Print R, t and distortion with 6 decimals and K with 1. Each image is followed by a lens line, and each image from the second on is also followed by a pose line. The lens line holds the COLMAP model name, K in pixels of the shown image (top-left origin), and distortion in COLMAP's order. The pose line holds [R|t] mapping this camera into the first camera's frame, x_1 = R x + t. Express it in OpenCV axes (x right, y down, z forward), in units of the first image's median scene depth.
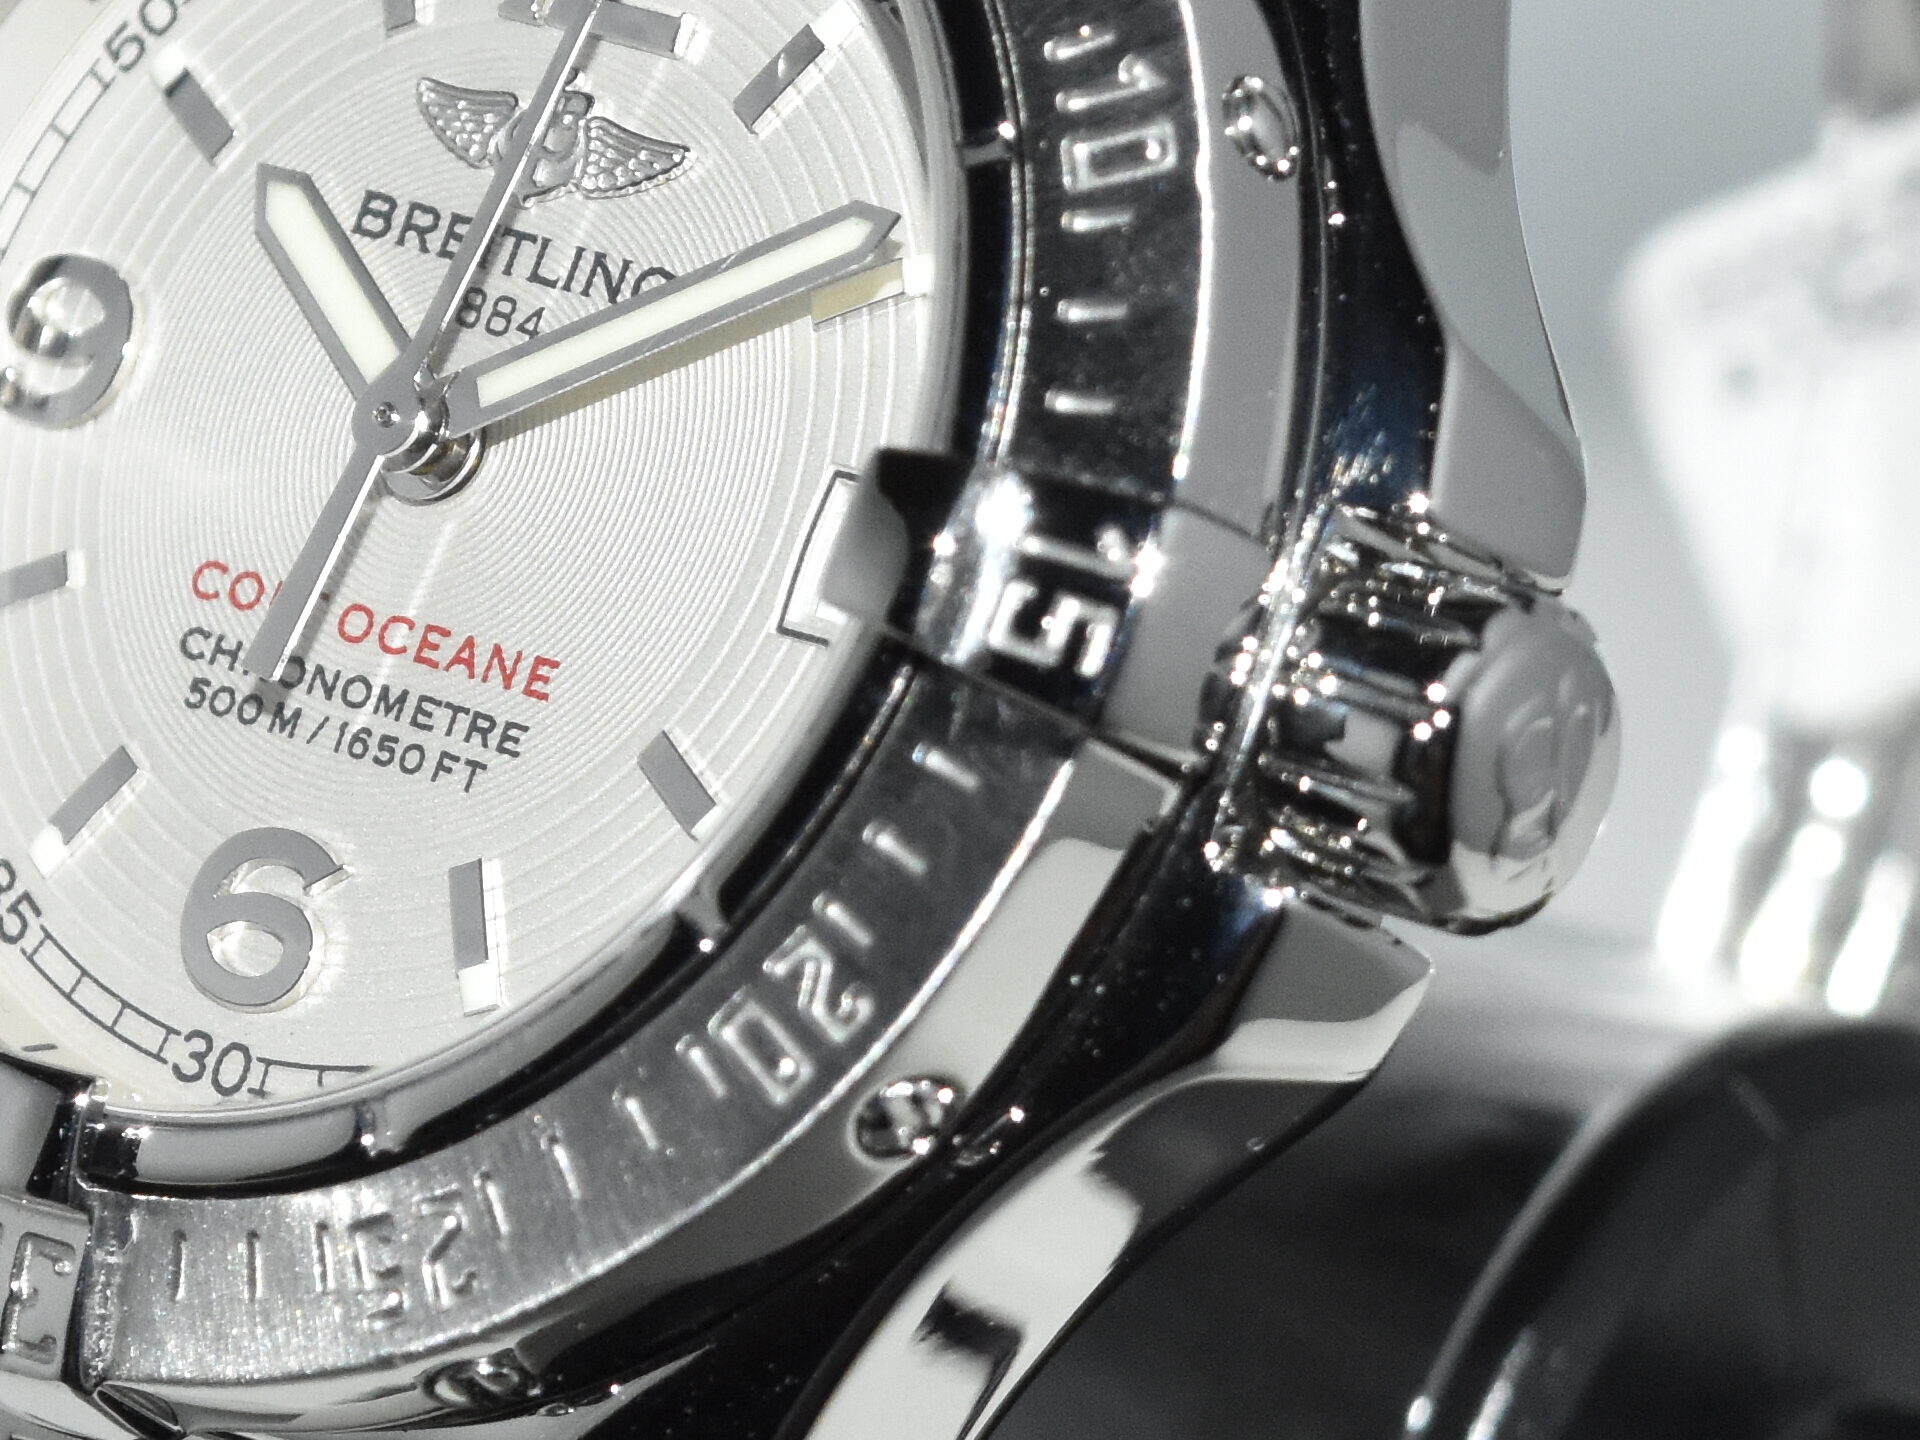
lens RADIAL K [[12652.9, 0, 960.0], [0, 12652.9, 720.0], [0, 0, 1]] dist [0.125368, -10.949629]
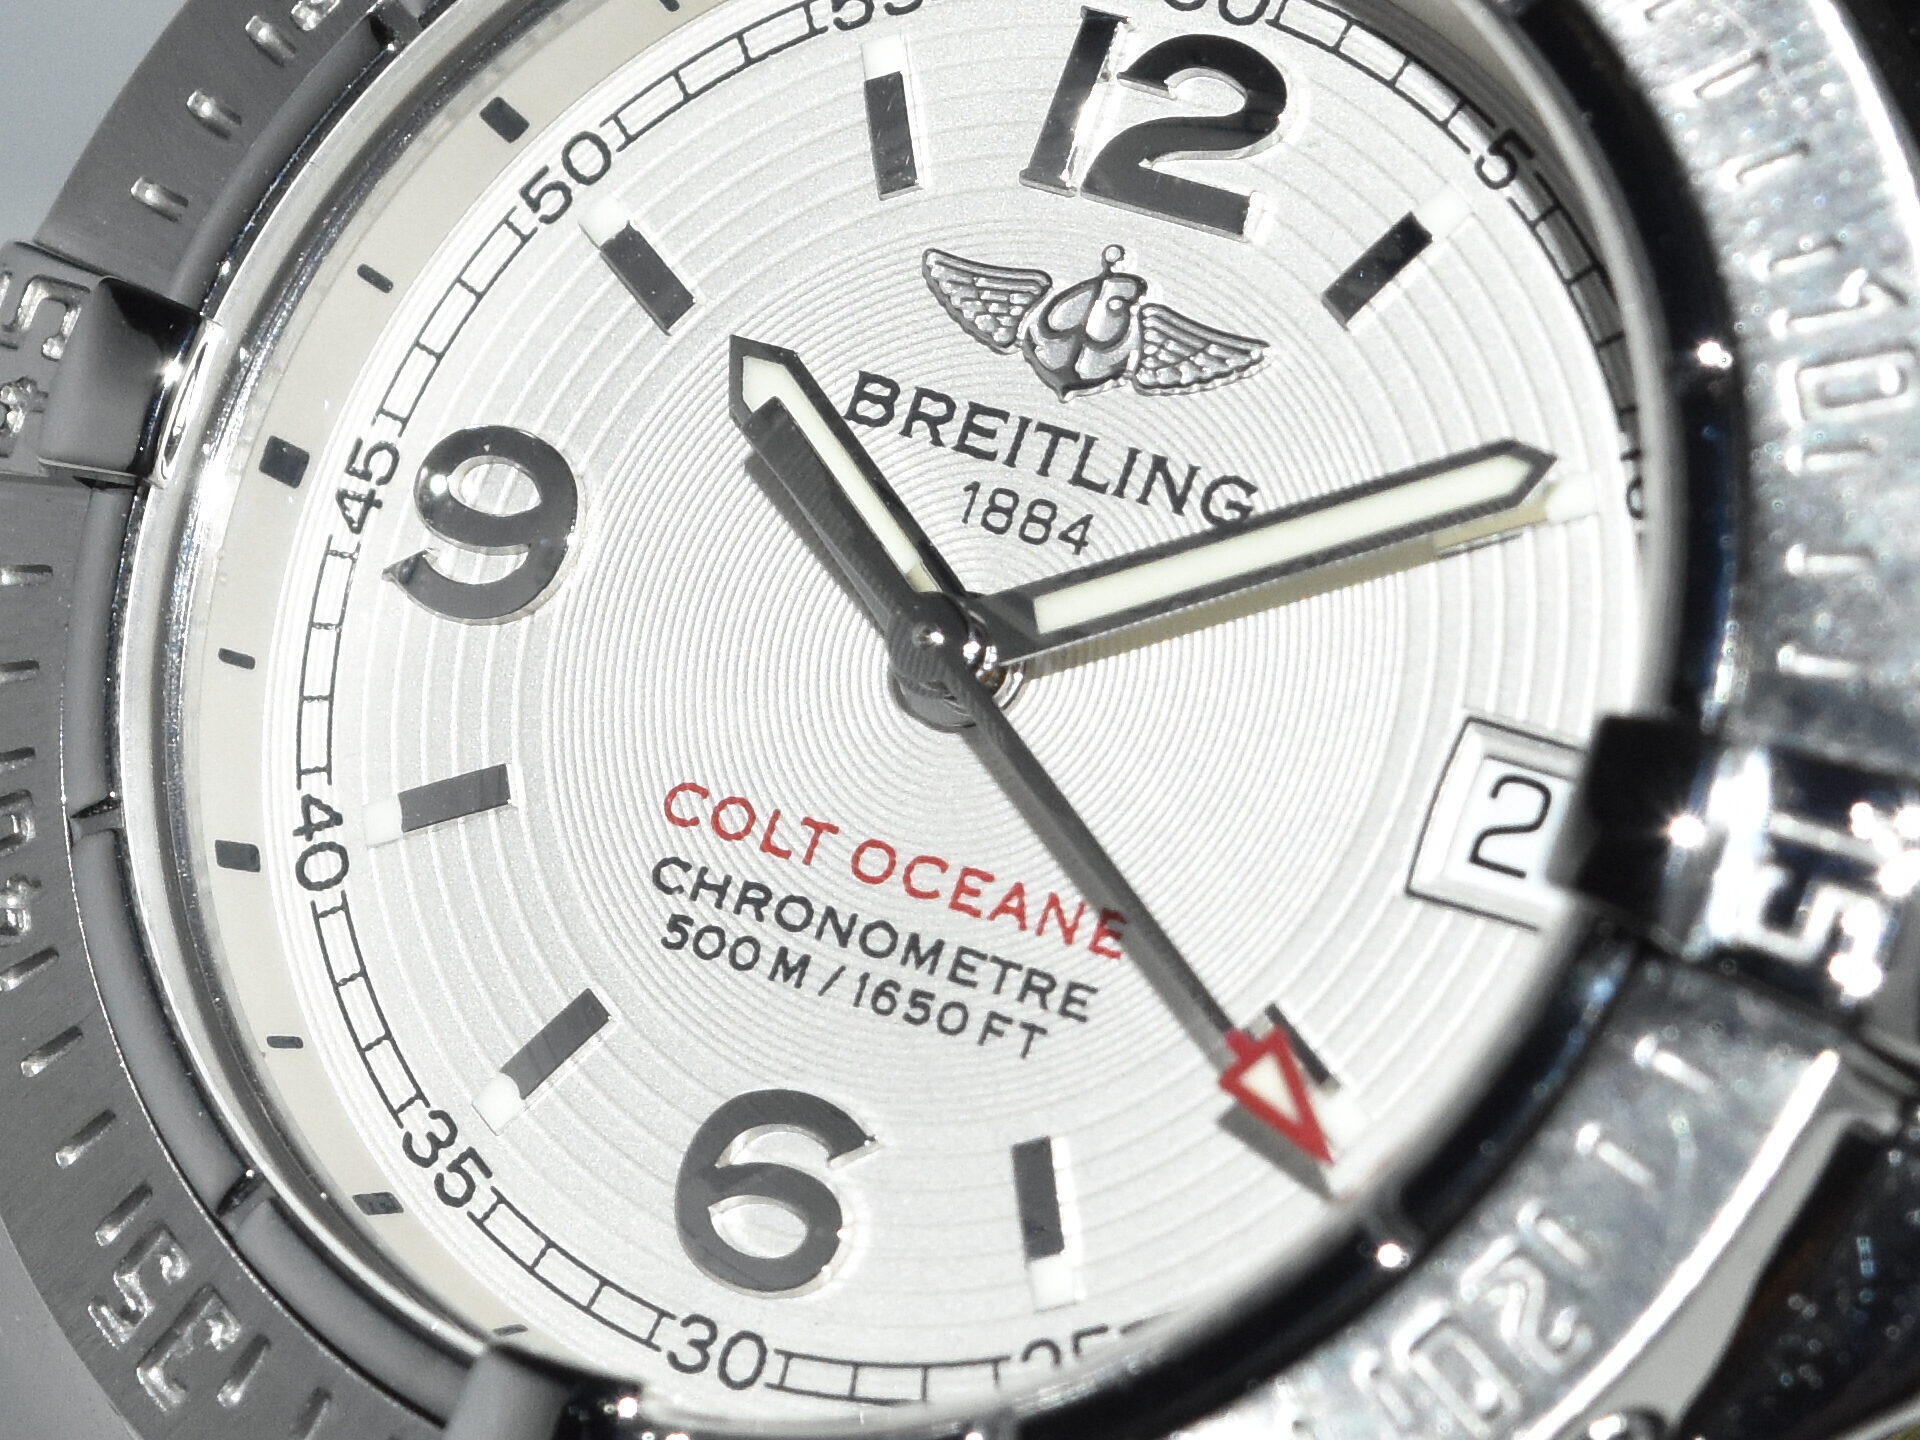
lens RADIAL K [[12652.9, 0, 960.0], [0, 12652.9, 720.0], [0, 0, 1]] dist [0.125368, -10.949629]
pose [[0.988052, 0.013933, 0.153491, -0.180185], [-0.018352, 0.999456, 0.027413, -0.042544], [-0.153025, -0.029902, 0.987770, 0.112695]]
